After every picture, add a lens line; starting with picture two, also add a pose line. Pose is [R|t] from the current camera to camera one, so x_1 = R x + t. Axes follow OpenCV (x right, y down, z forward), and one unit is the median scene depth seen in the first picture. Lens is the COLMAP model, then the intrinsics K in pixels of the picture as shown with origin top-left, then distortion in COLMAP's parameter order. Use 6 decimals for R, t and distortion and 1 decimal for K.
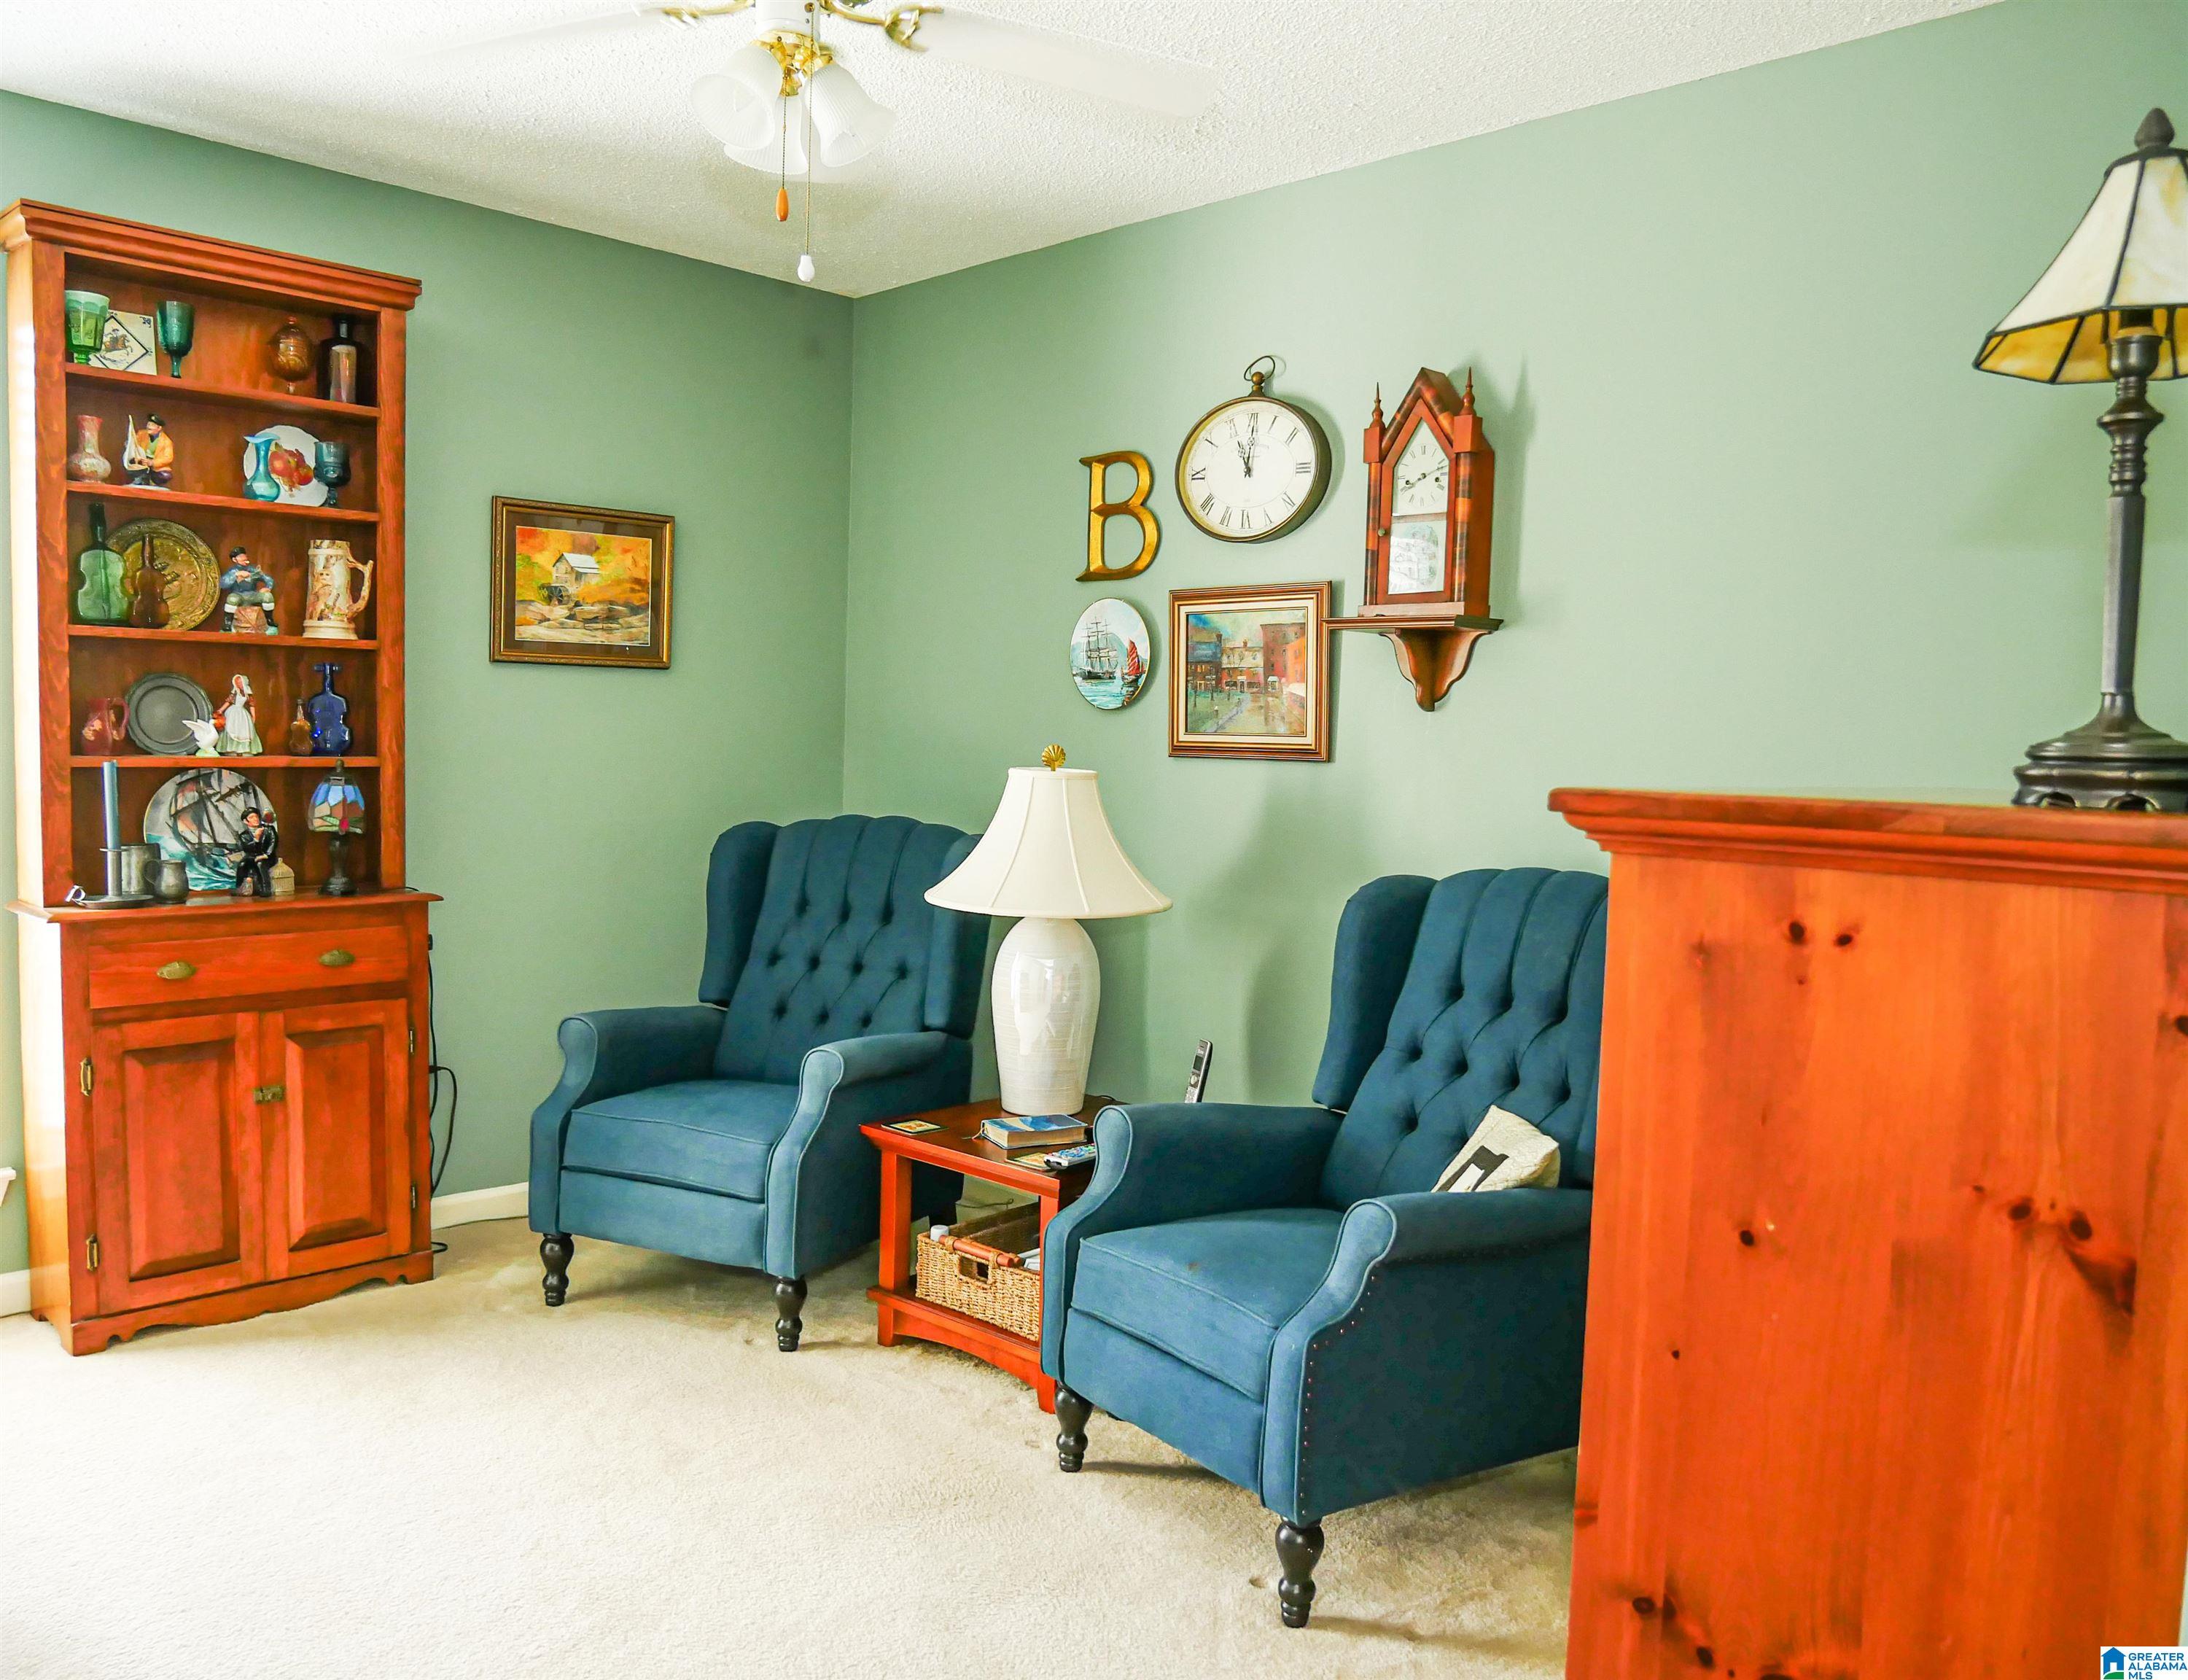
lens RADIAL K [[1673.3, 0, 1094.0], [0, 1673.3, 840.0], [0, 0, 1]] dist [-0.006892, 0.000536]
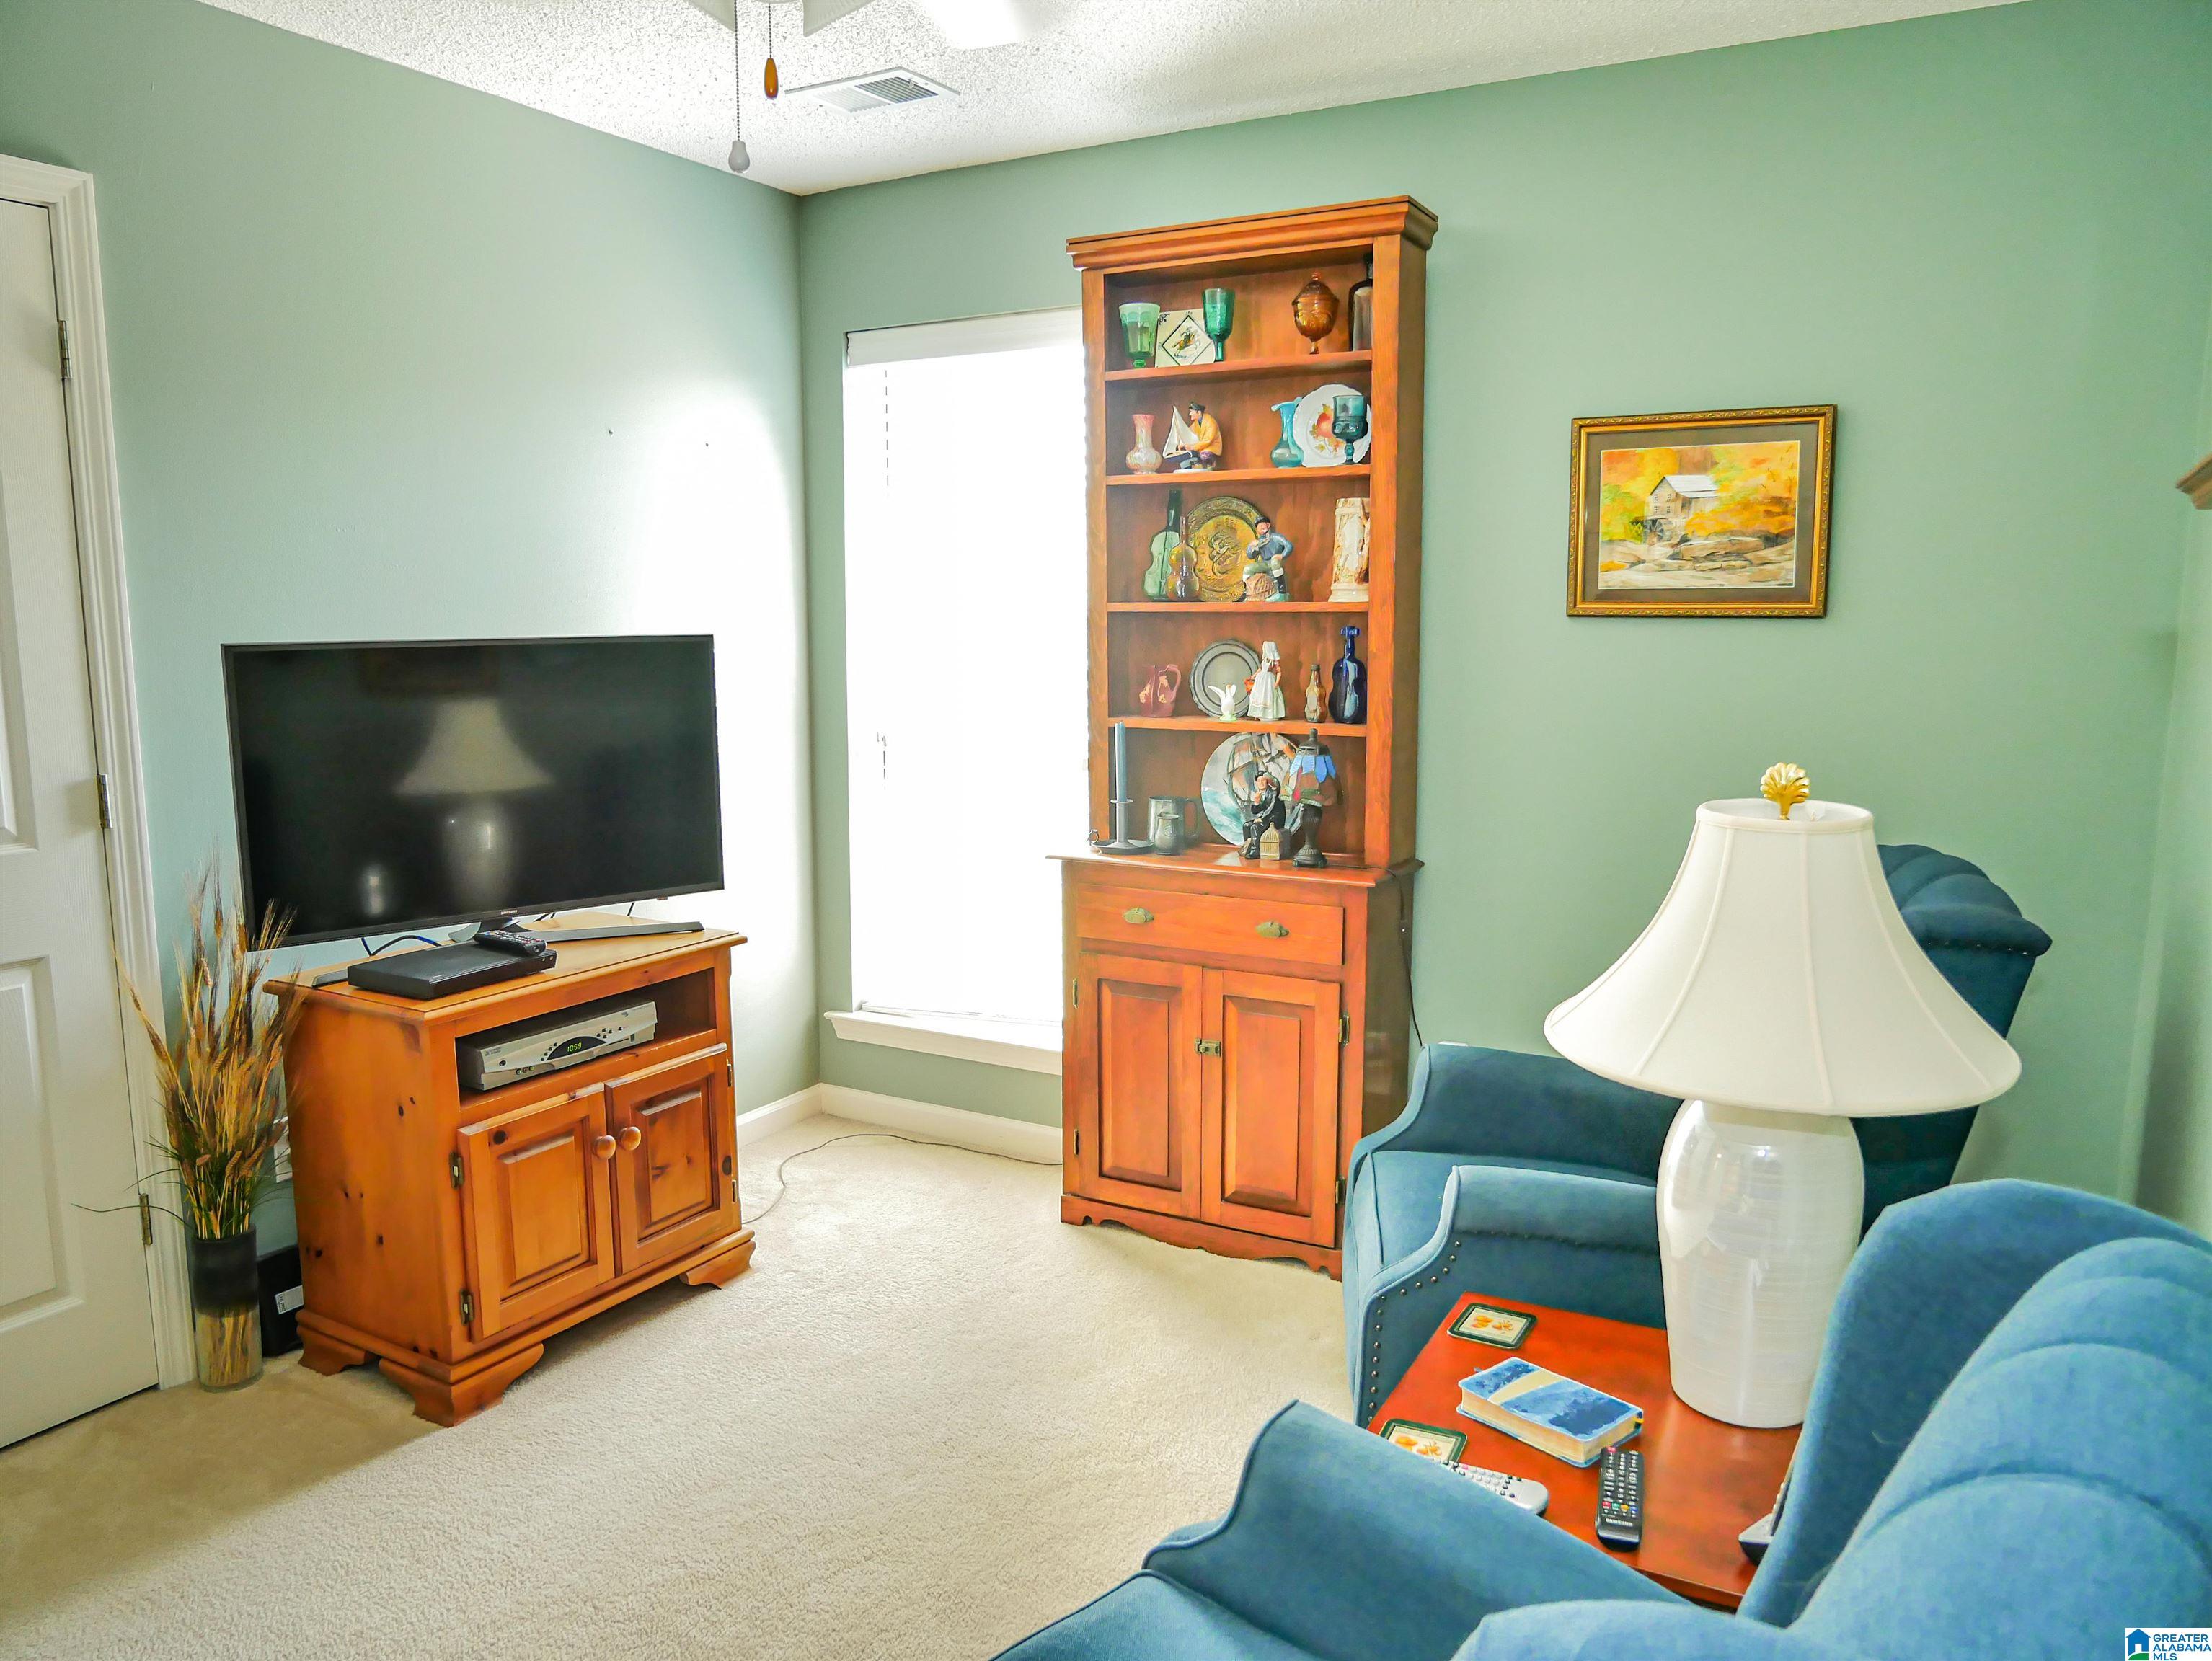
lens RADIAL K [[1584.1, 0, 1106.0], [0, 1584.1, 830.5], [0, 0, 1]] dist [-0.041824, 0.005596]
pose [[0.278151, 0.108752, -0.954361, 0.400989], [-0.059347, 0.993617, 0.095929, -0.070696], [0.958702, 0.029956, 0.282830, 0.633327]]
